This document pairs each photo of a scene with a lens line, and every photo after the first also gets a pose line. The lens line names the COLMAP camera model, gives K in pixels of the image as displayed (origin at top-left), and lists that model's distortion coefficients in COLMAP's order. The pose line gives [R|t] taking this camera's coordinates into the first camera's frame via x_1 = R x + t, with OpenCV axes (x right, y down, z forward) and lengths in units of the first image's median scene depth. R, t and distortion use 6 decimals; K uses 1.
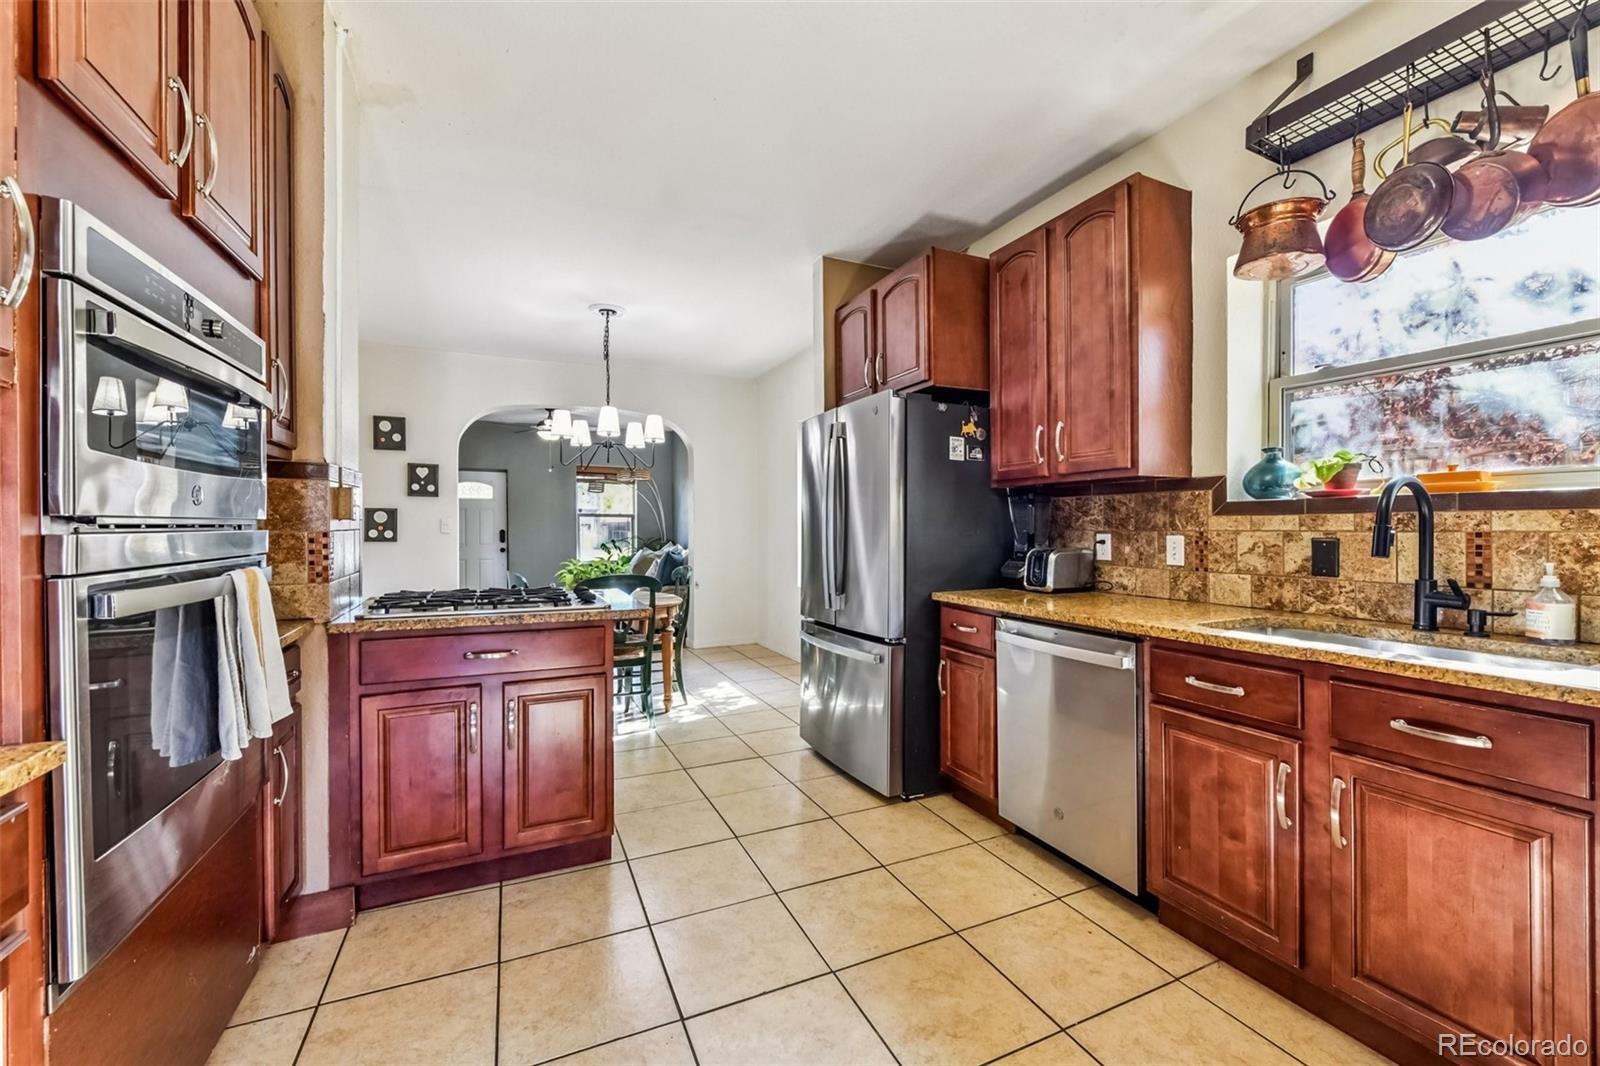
lens RADIAL K [[656.9, 0, 805.8], [0, 656.9, 529.0], [0, 0, 1]] dist [0.001042, 0.000323]
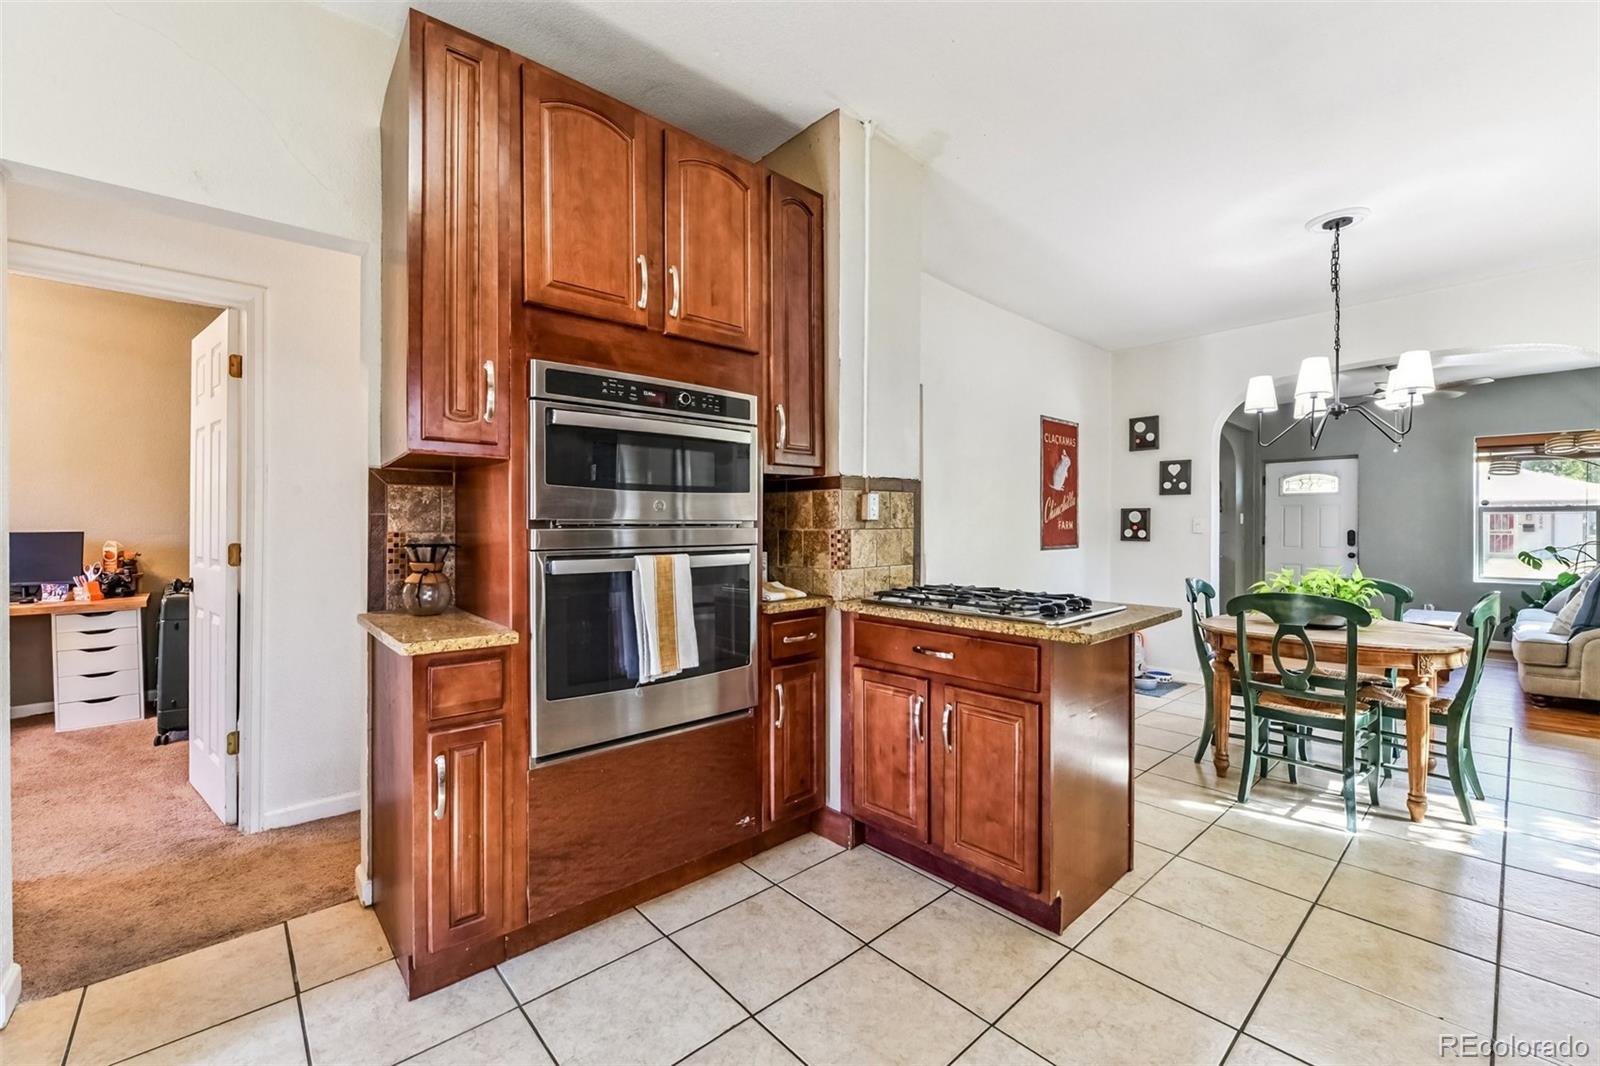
lens RADIAL K [[656.9, 0, 805.4], [0, 656.9, 526.6], [0, 0, 1]] dist [0.001042, 0.000323]
pose [[0.303600, -0.000327, -0.952799, 0.210439], [-0.003306, 0.999994, -0.001396, -0.000045], [0.952794, 0.003574, 0.303597, 0.250485]]
